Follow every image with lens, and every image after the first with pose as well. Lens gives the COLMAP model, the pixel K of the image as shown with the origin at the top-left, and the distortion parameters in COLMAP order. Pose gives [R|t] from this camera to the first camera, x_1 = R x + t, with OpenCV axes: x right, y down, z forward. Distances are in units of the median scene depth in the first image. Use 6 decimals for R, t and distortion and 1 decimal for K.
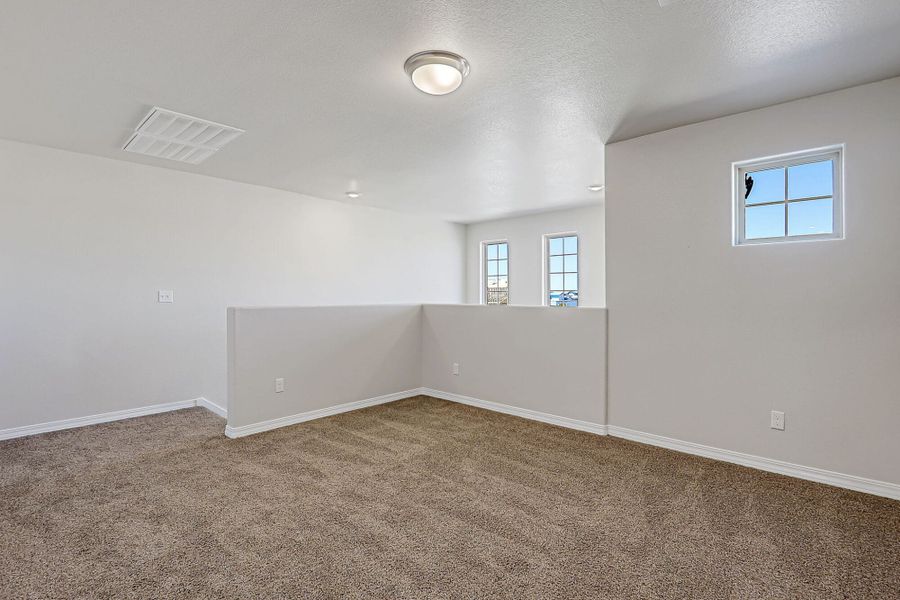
lens RADIAL K [[422.1, 0, 456.1], [0, 422.1, 302.4], [0, 0, 1]] dist [-0.017461, 0.000087]
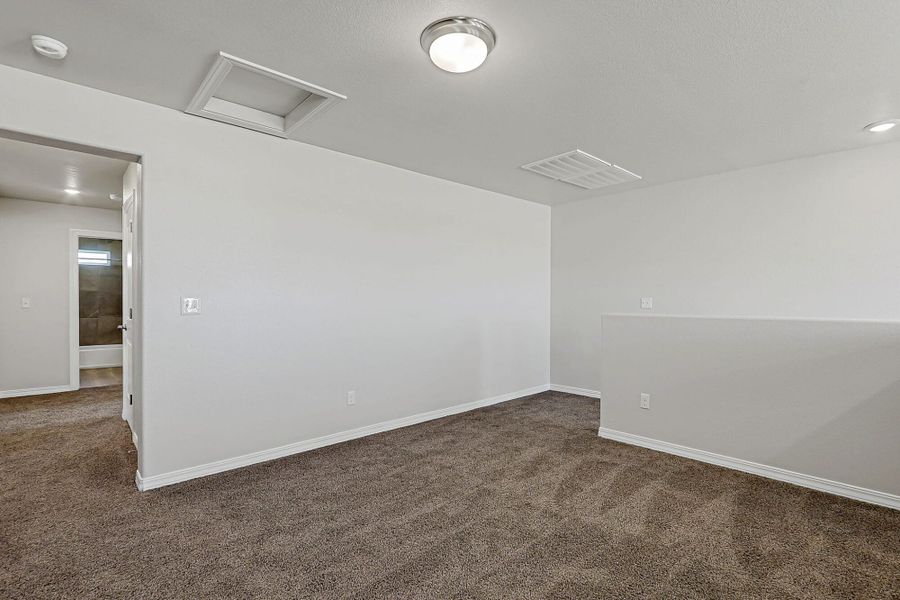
lens RADIAL K [[422.1, 0, 456.1], [0, 422.1, 302.4], [0, 0, 1]] dist [-0.017461, 0.000087]
pose [[-0.082604, 0.001409, -0.996581, 0.574671], [-0.019154, 0.999812, 0.003001, -0.011039], [0.996398, 0.019337, -0.082561, 0.742512]]
